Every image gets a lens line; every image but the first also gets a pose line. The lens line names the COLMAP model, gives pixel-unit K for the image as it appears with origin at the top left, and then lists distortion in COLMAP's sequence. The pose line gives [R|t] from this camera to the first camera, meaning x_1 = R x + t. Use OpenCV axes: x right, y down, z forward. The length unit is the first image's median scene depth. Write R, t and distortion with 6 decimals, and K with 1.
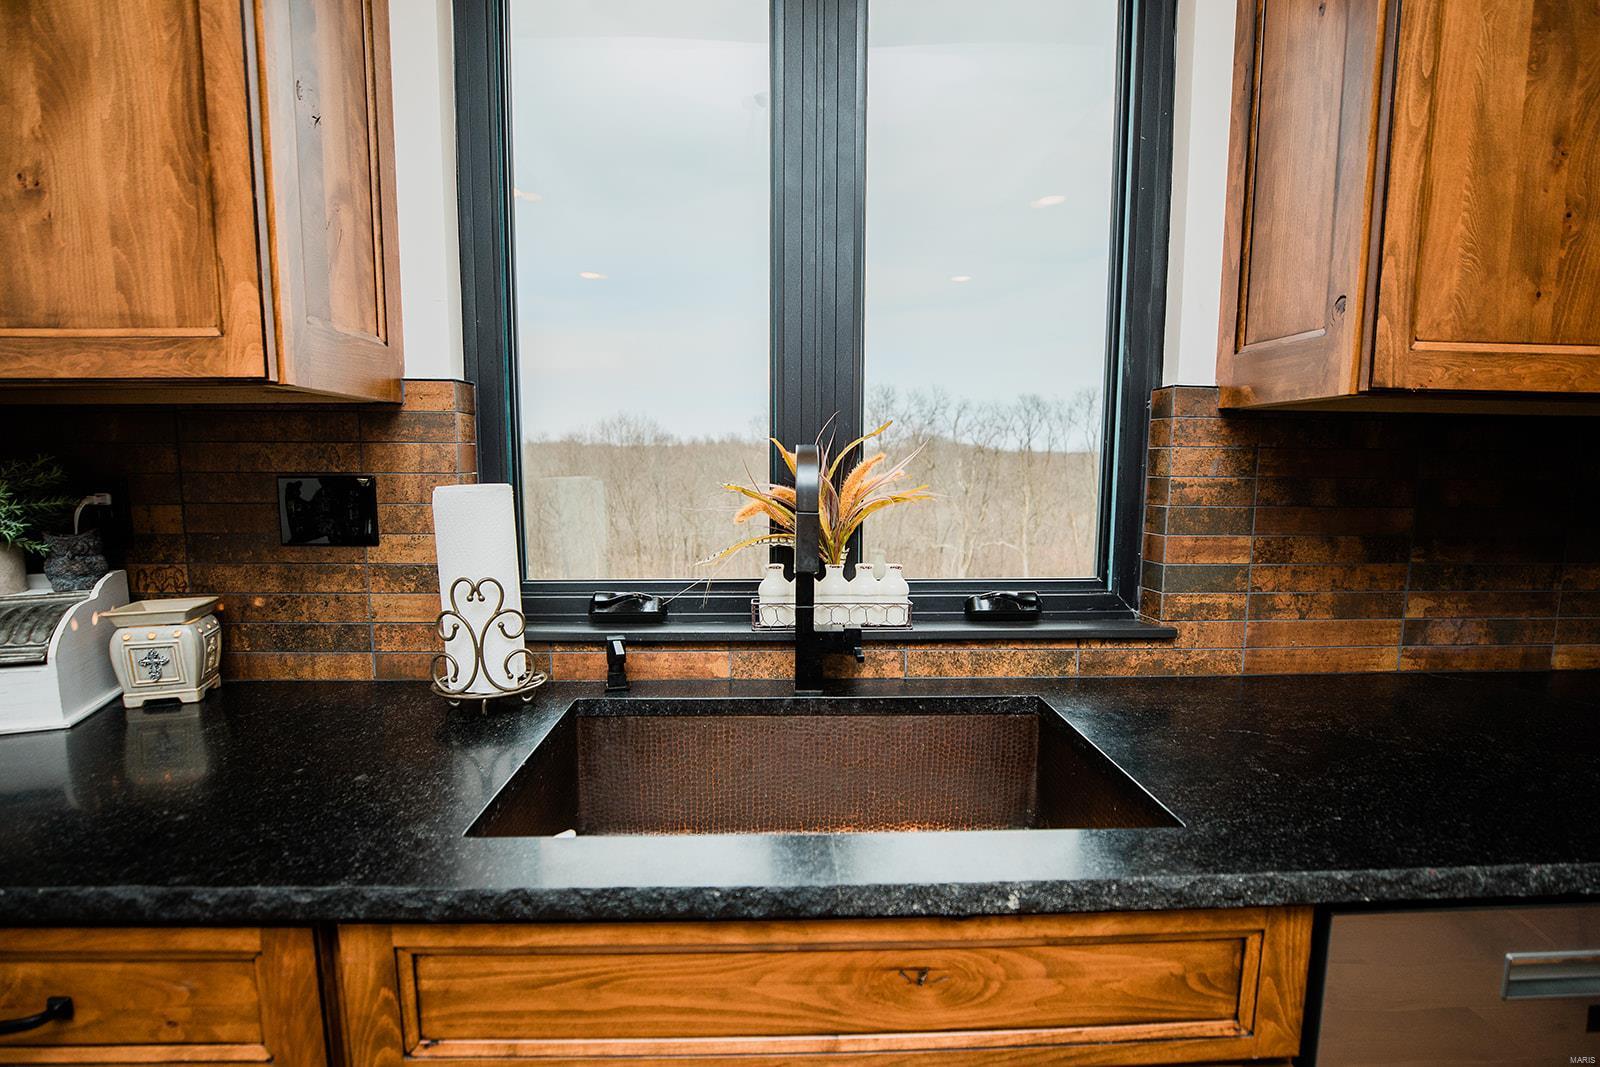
lens RADIAL K [[736.7, 0, 811.7], [0, 736.7, 547.8], [0, 0, 1]] dist [-0.036189, 0.007952]
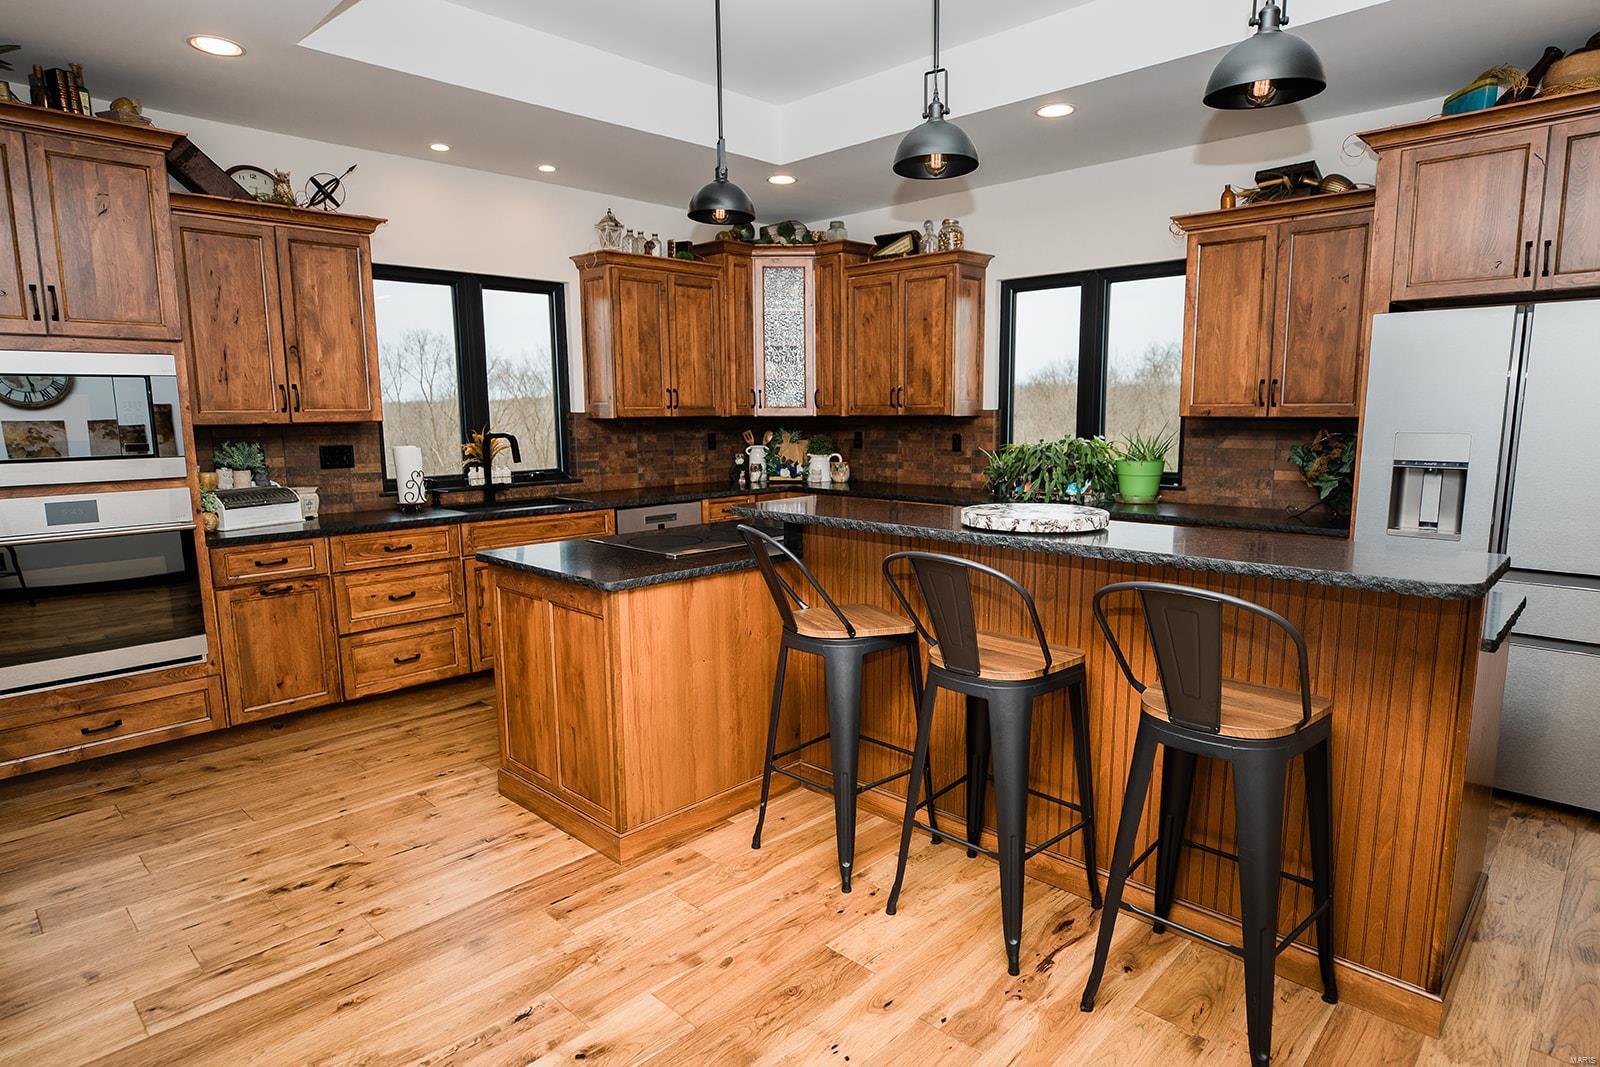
lens RADIAL K [[887.4, 0, 810.2], [0, 887.4, 527.1], [0, 0, 1]] dist [-0.004881, 0.001584]
pose [[0.710671, -0.104280, 0.695753, -1.862119], [0.095926, 0.994081, 0.051011, 0.243095], [-0.696954, 0.030489, 0.716467, -3.059678]]
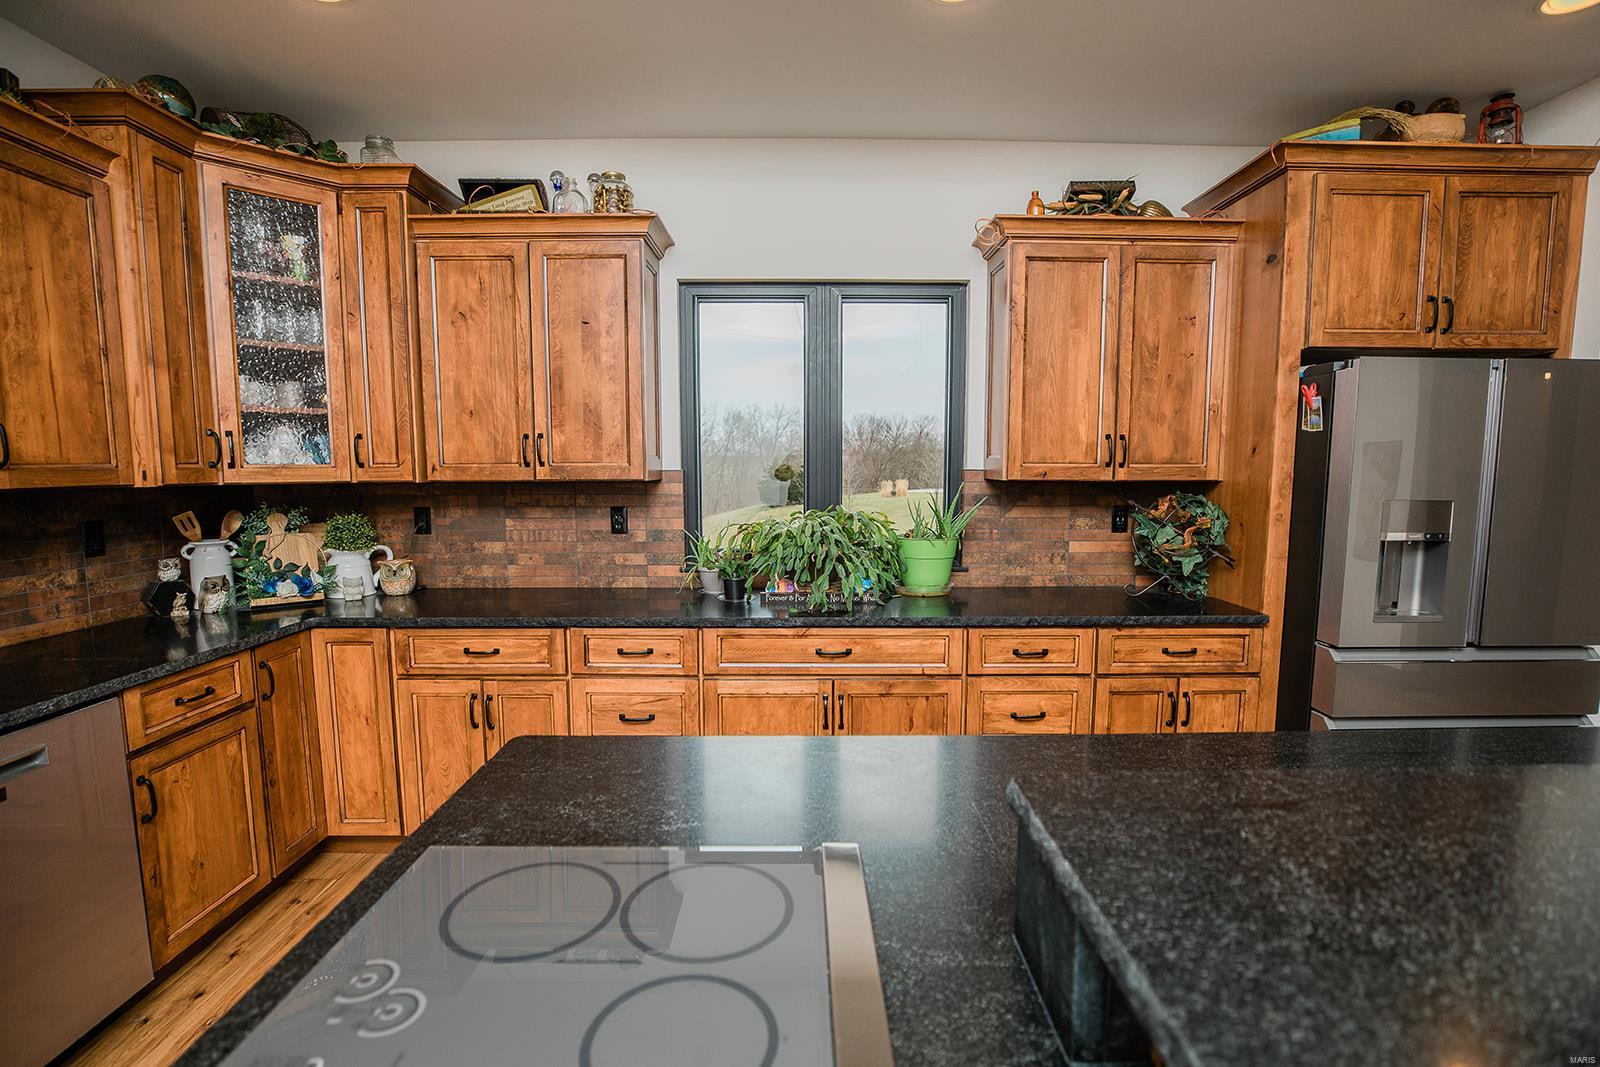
lens RADIAL K [[736.7, 0, 804.5], [0, 736.7, 538.3], [0, 0, 1]] dist [-0.036189, 0.007952]
pose [[0.015653, -0.105360, 0.994311, -0.513694], [0.122755, 0.987113, 0.102664, -0.011718], [-0.992314, 0.120450, 0.028384, -0.925778]]
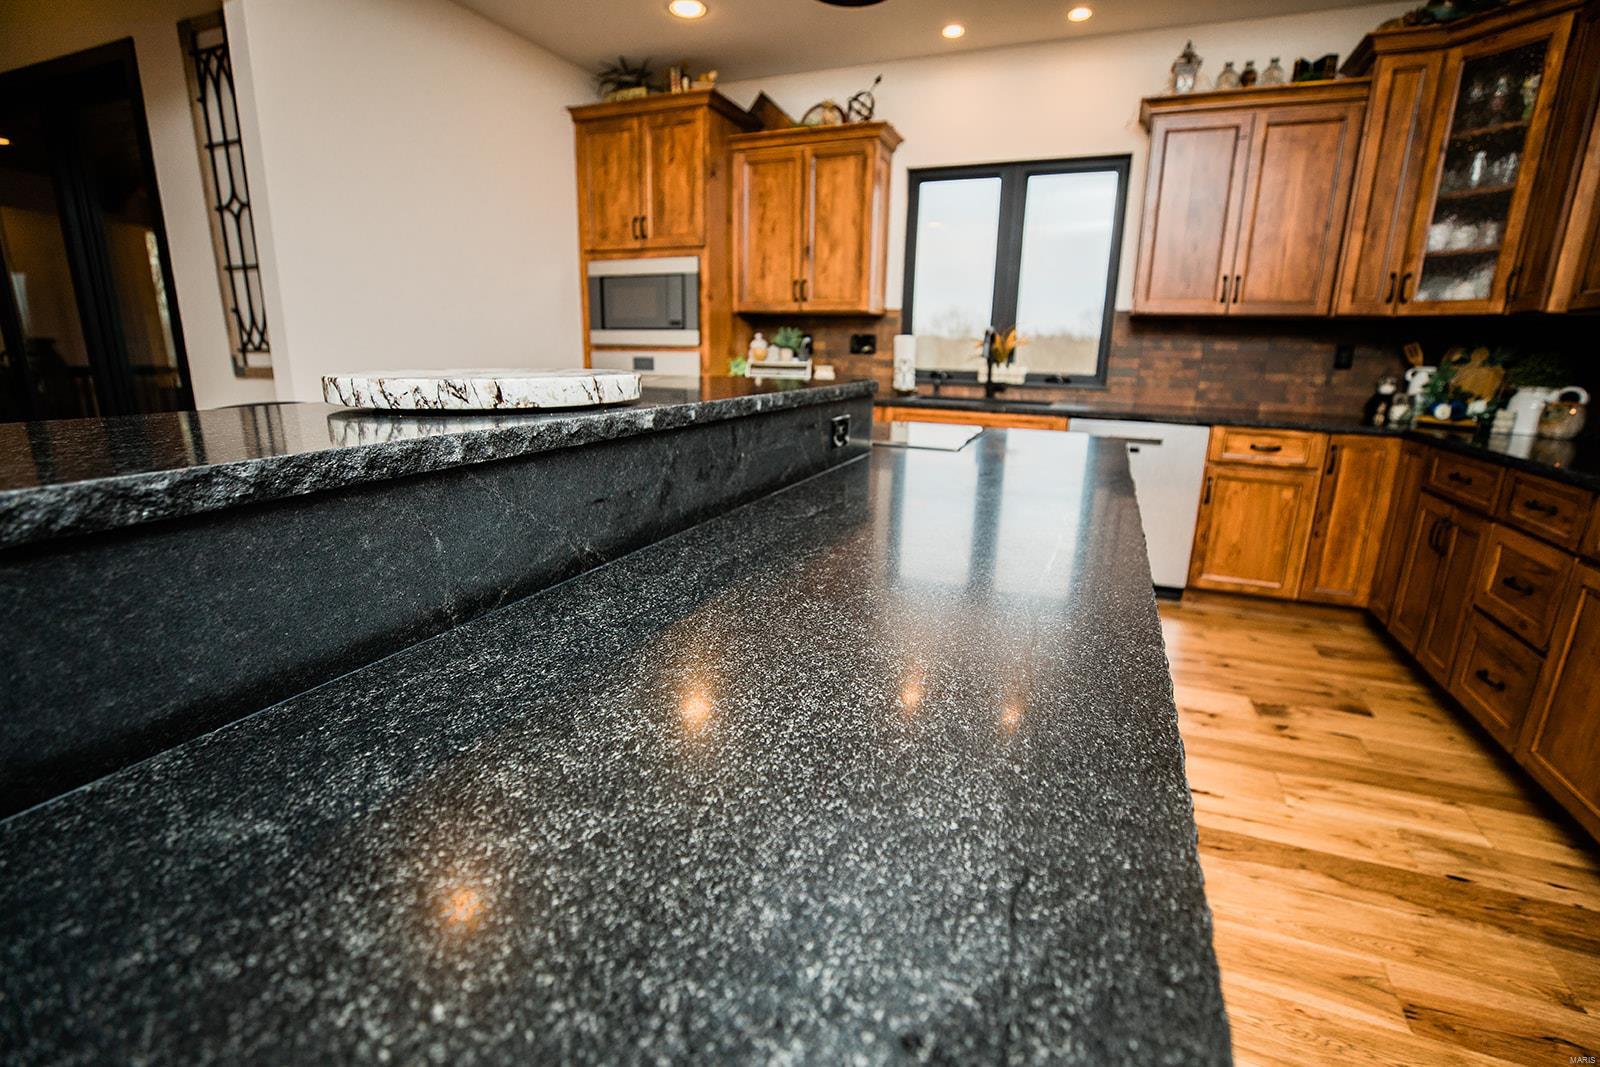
lens RADIAL K [[736.7, 0, 797.0], [0, 736.7, 545.4], [0, 0, 1]] dist [-0.036189, 0.007952]
pose [[0.913033, 0.117484, -0.390600, 0.606714], [-0.062005, 0.986469, 0.151769, 0.406805], [0.403145, -0.114351, 0.907963, -2.622952]]
